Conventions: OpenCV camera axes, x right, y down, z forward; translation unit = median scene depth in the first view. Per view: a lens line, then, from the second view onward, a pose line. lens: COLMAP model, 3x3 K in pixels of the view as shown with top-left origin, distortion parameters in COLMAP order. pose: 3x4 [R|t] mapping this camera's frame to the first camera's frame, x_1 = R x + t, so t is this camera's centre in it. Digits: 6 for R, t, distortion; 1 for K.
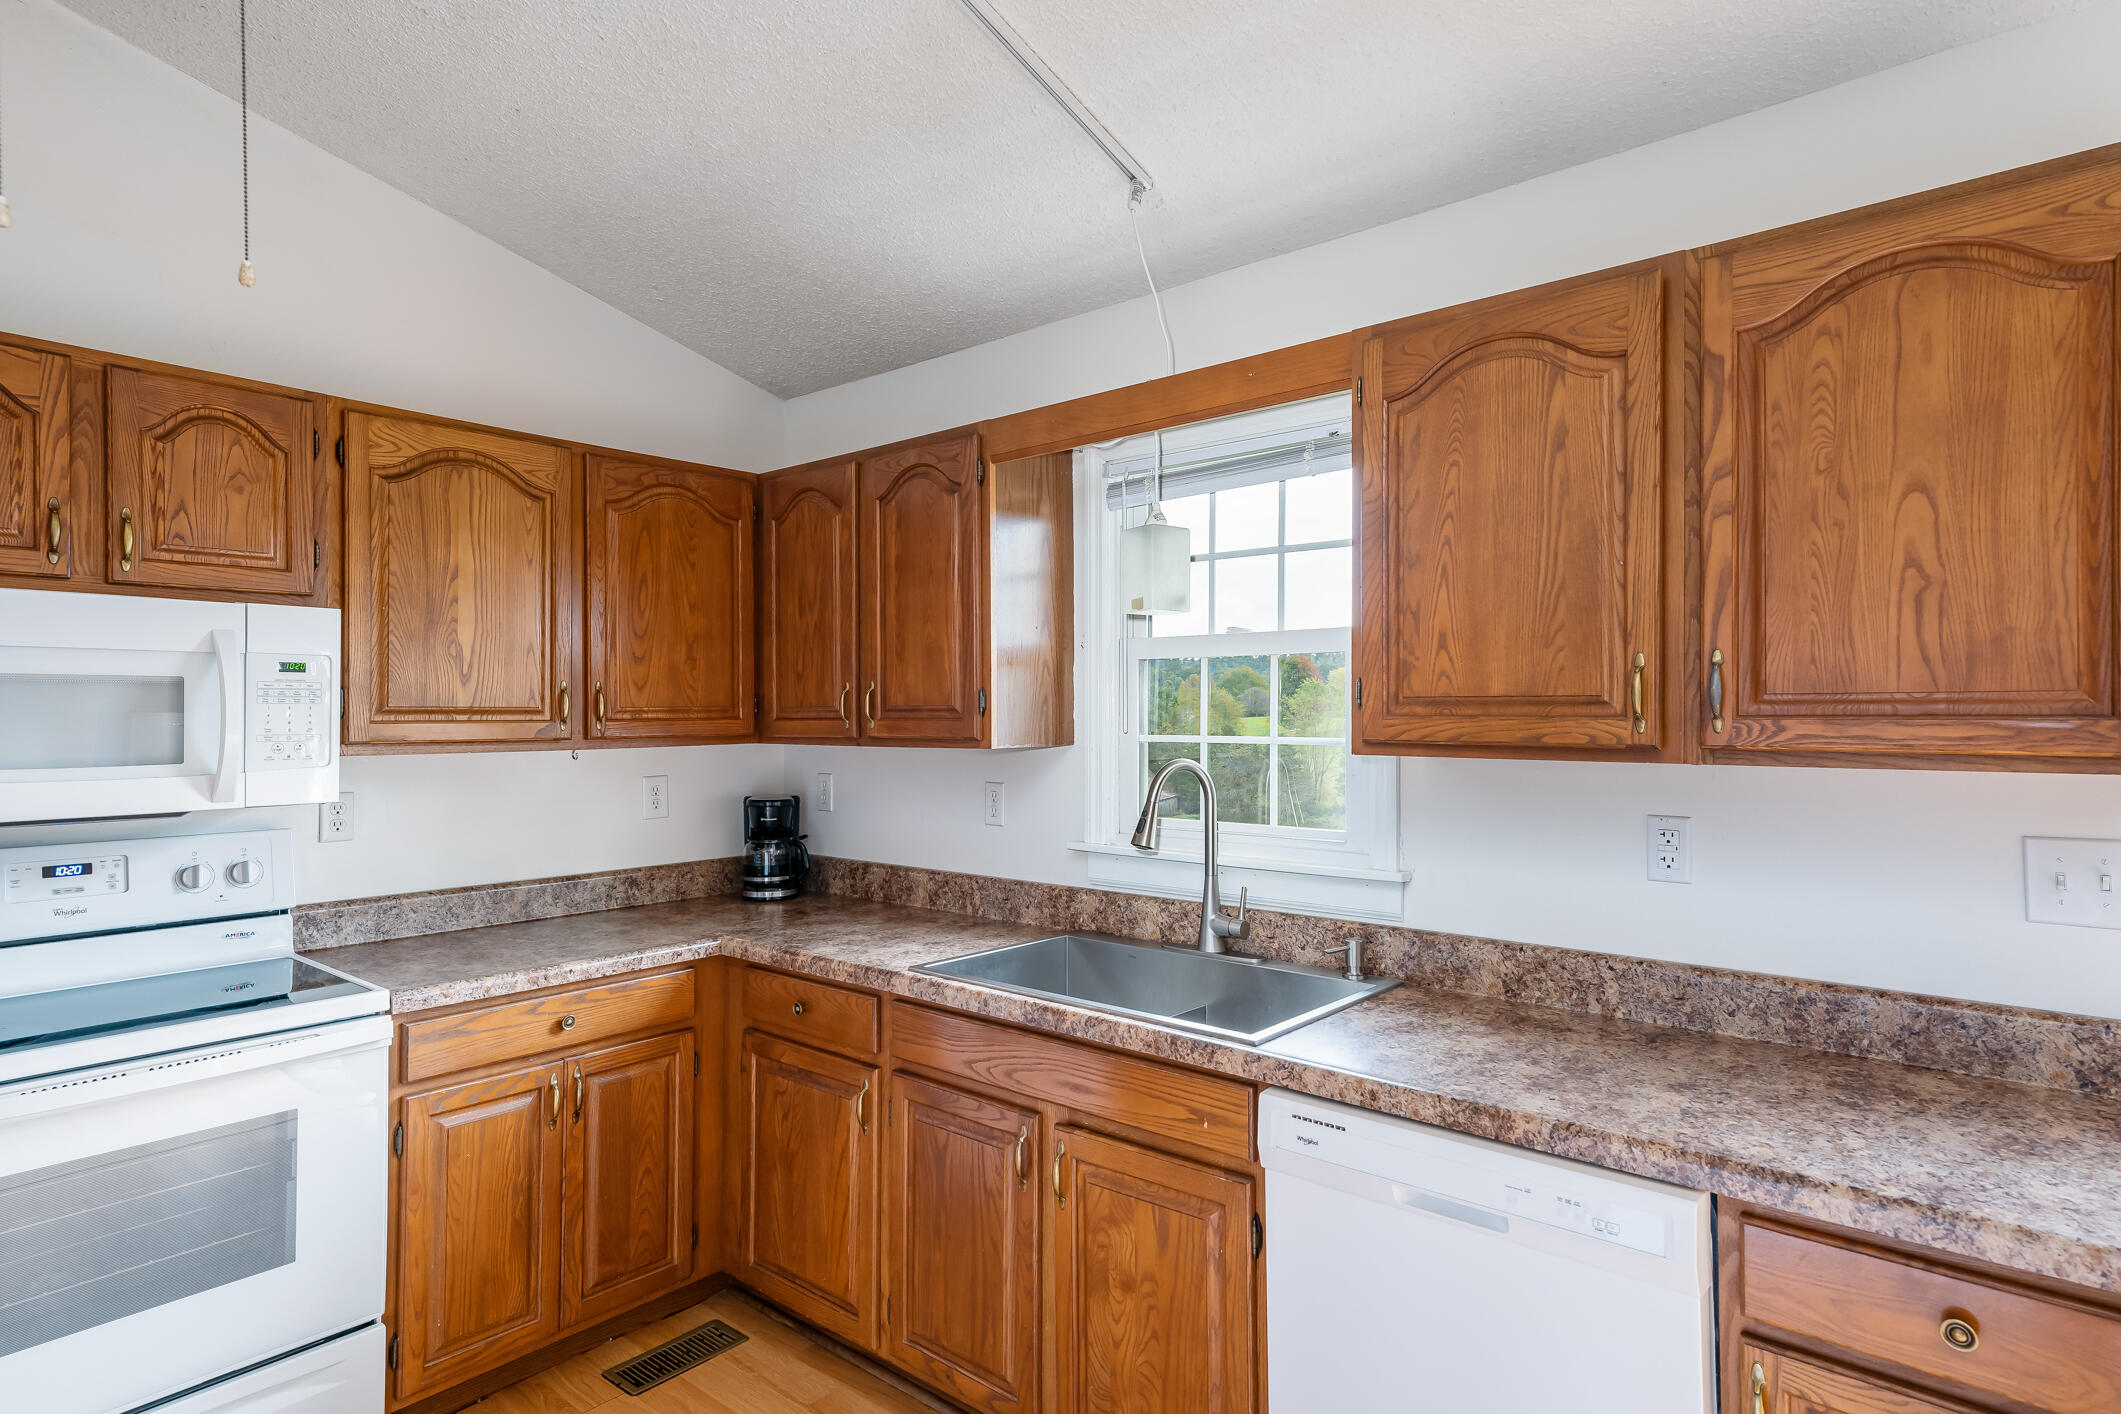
lens RADIAL K [[1152.1, 0, 1062.5], [0, 1152.1, 713.6], [0, 0, 1]] dist [0.007284, -0.000796]
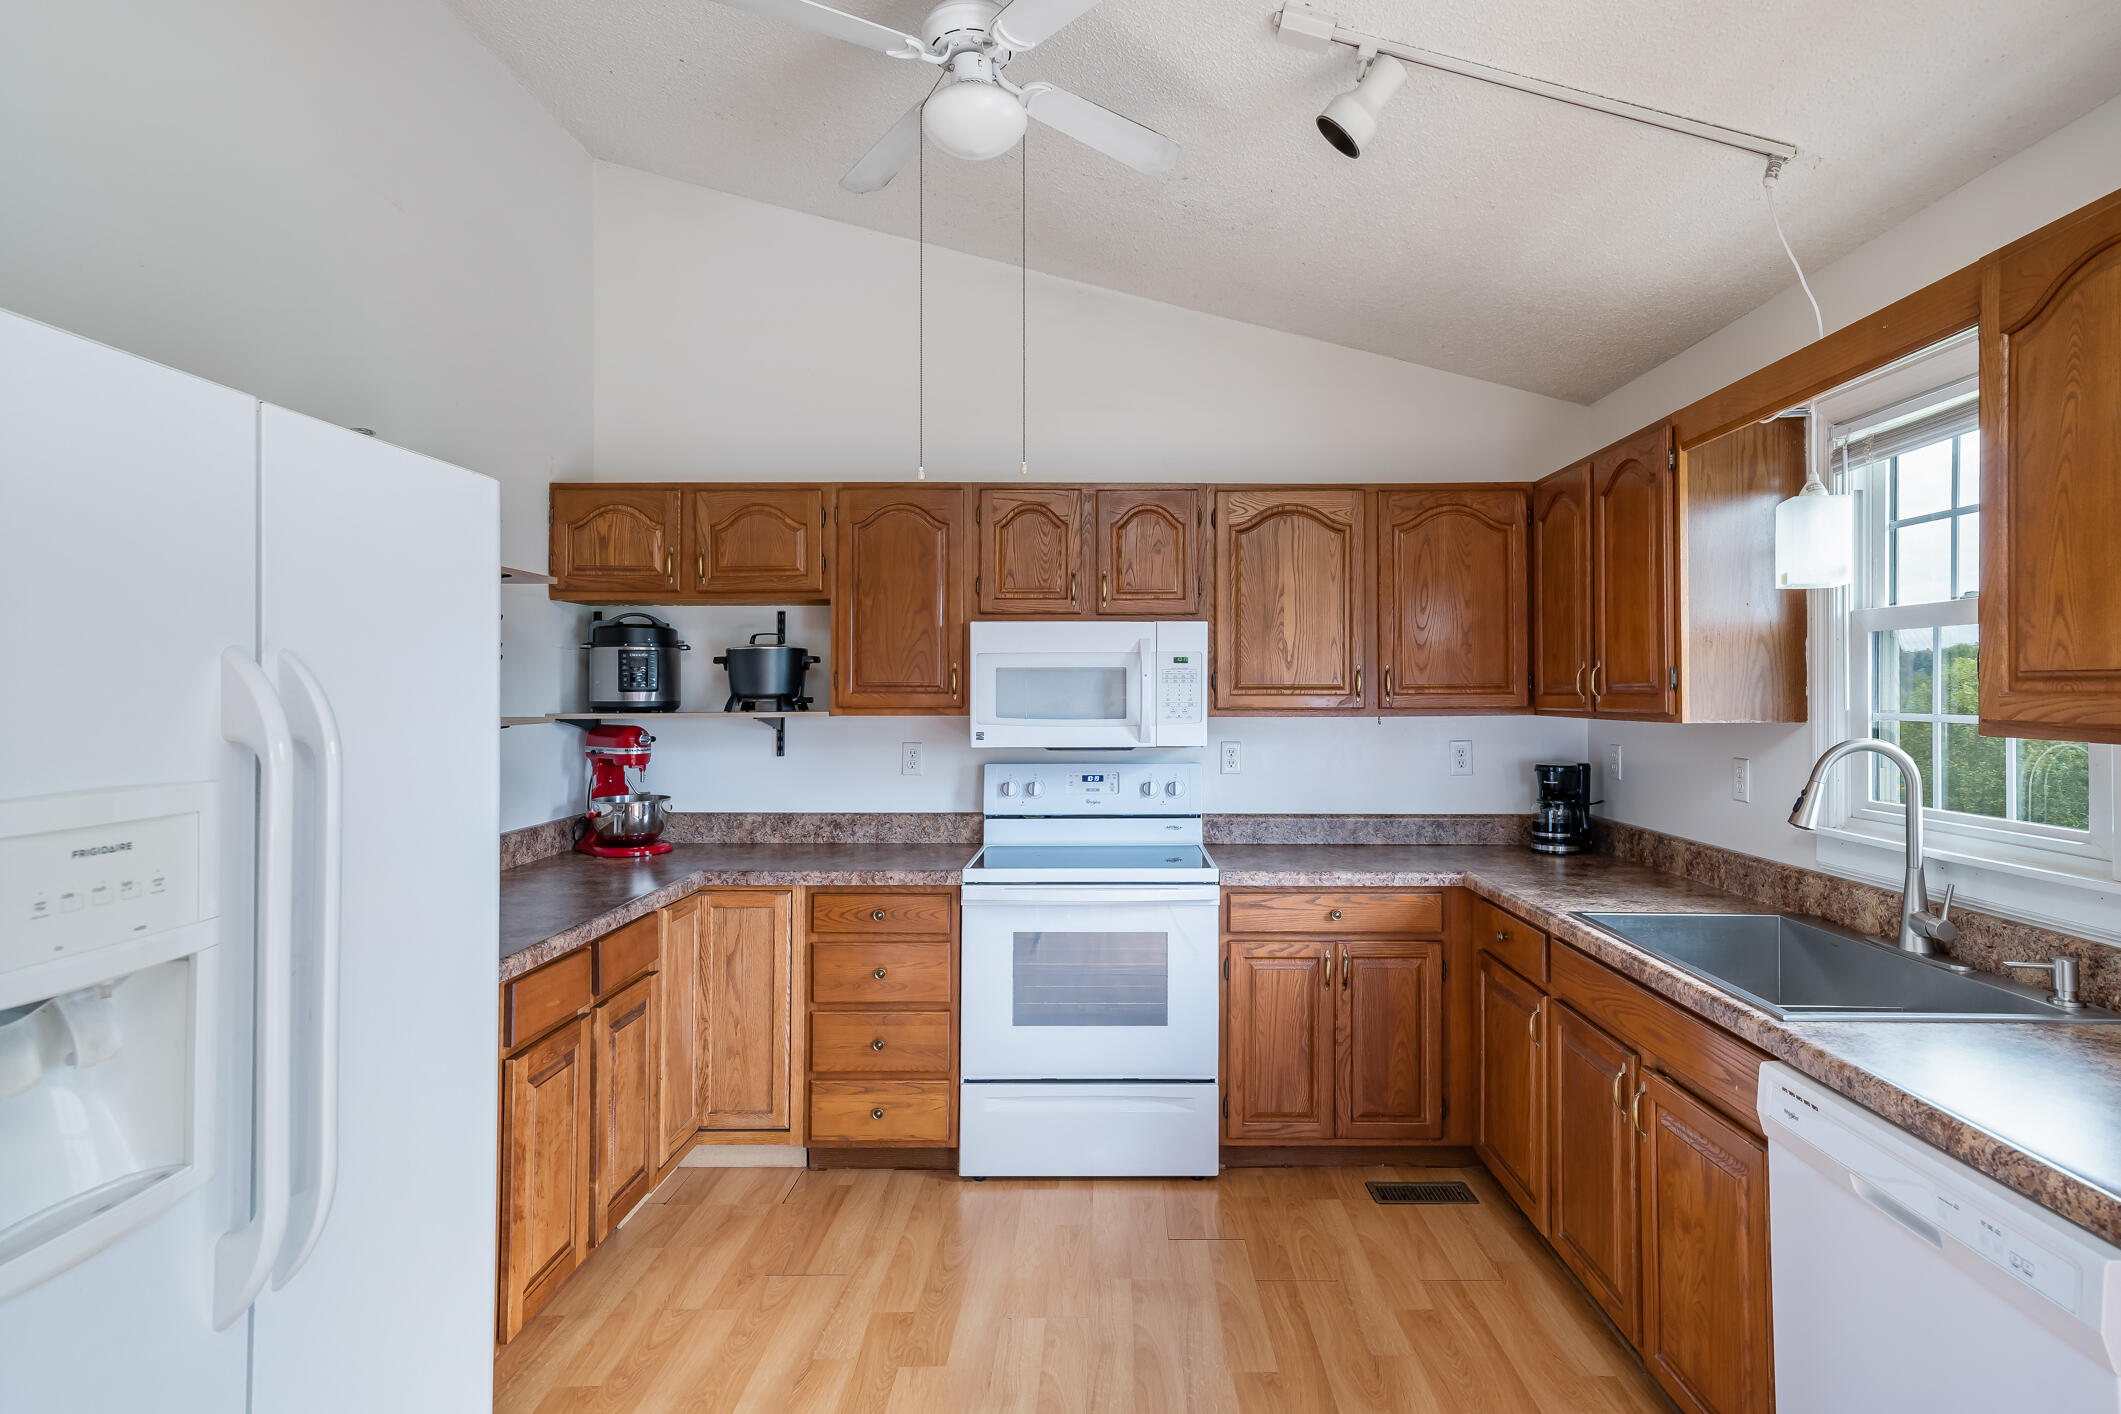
lens RADIAL K [[1059.4, 0, 1057.4], [0, 1059.4, 695.5], [0, 0, 1]] dist [-0.002881, 0.003262]
pose [[0.631437, 0.005616, -0.775407, 0.339490], [-0.001209, 0.999980, 0.006258, -0.000175], [0.775426, -0.003014, 0.631431, -0.051093]]
